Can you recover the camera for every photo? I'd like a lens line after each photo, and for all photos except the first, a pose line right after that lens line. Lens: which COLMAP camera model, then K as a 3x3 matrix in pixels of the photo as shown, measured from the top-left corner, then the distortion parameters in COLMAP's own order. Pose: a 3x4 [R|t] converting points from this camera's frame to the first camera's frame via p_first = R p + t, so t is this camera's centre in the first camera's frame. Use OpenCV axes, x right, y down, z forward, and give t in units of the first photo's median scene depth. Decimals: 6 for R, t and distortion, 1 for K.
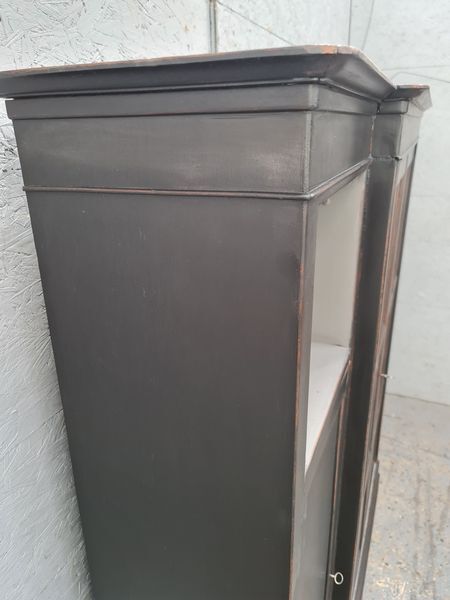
lens RADIAL K [[441.7, 0, 220.2], [0, 441.7, 294.1], [0, 0, 1]] dist [0.105562, -0.117423]
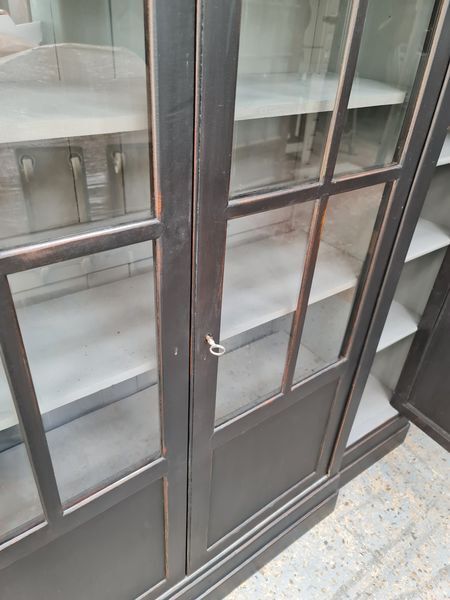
lens RADIAL K [[441.7, 0, 229.2], [0, 441.7, 297.7], [0, 0, 1]] dist [0.105562, -0.117423]
pose [[0.867263, 0.327628, -0.374853, 0.405443], [-0.245071, 0.936347, 0.251385, 0.012886], [0.433353, -0.126152, 0.892351, 0.429109]]
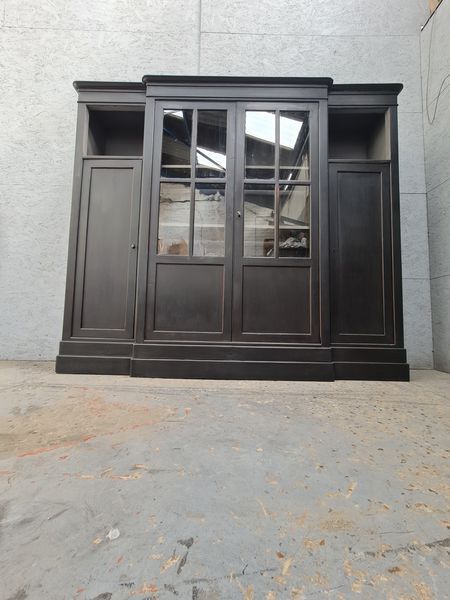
lens RADIAL K [[247.4, 0, 225.1], [0, 247.4, 301.2], [0, 0, 1]] dist [-0.008208, 0.001464]
pose [[0.398233, -0.038362, -0.916482, 0.895626], [-0.350183, 0.917095, -0.190550, 0.512934], [0.847811, 0.396819, 0.351783, 0.547831]]
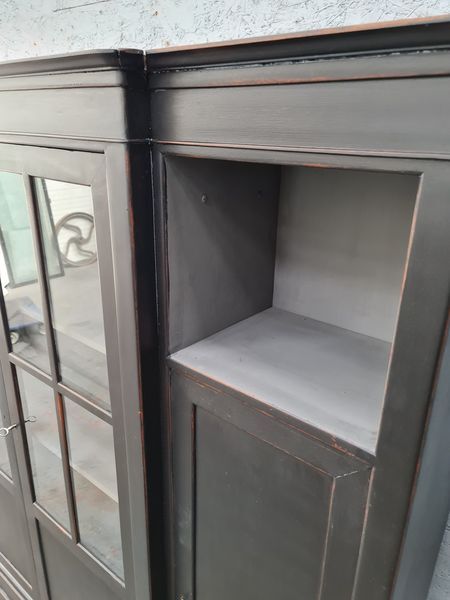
lens RADIAL K [[441.7, 0, 231.2], [0, 441.7, 299.6], [0, 0, 1]] dist [0.105562, -0.117423]
pose [[-0.256211, 0.355515, -0.898869, 0.662666], [-0.363204, 0.826360, 0.430364, -0.355698], [0.895790, 0.436736, -0.082598, 0.963834]]
